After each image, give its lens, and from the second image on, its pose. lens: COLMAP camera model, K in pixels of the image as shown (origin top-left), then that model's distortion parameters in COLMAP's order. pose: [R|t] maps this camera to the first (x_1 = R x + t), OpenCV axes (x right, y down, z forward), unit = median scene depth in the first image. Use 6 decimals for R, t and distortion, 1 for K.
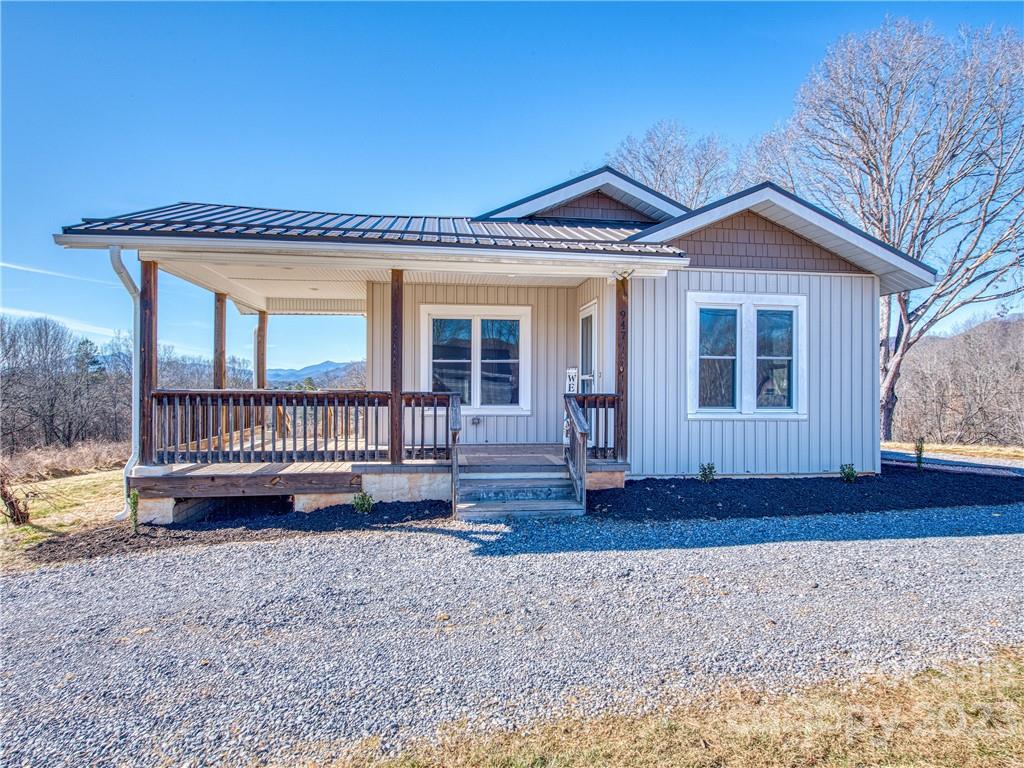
lens RADIAL K [[586.4, 0, 512.3], [0, 586.4, 386.1], [0, 0, 1]] dist [0.002055, -0.000265]
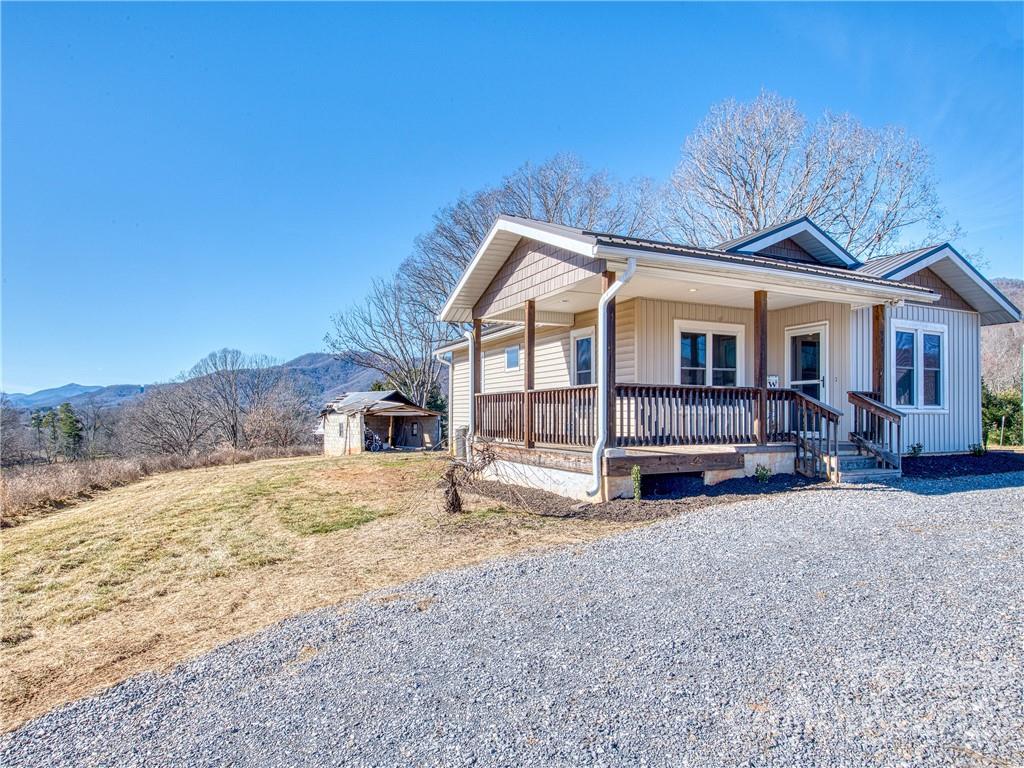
lens RADIAL K [[623.0, 0, 482.5], [0, 623.0, 413.5], [0, 0, 1]] dist [-0.009590, -0.000725]
pose [[0.956291, -0.003291, 0.292397, -1.078848], [0.003215, 0.999995, 0.000740, 0.056871], [-0.292398, 0.000232, 0.956297, -0.093726]]
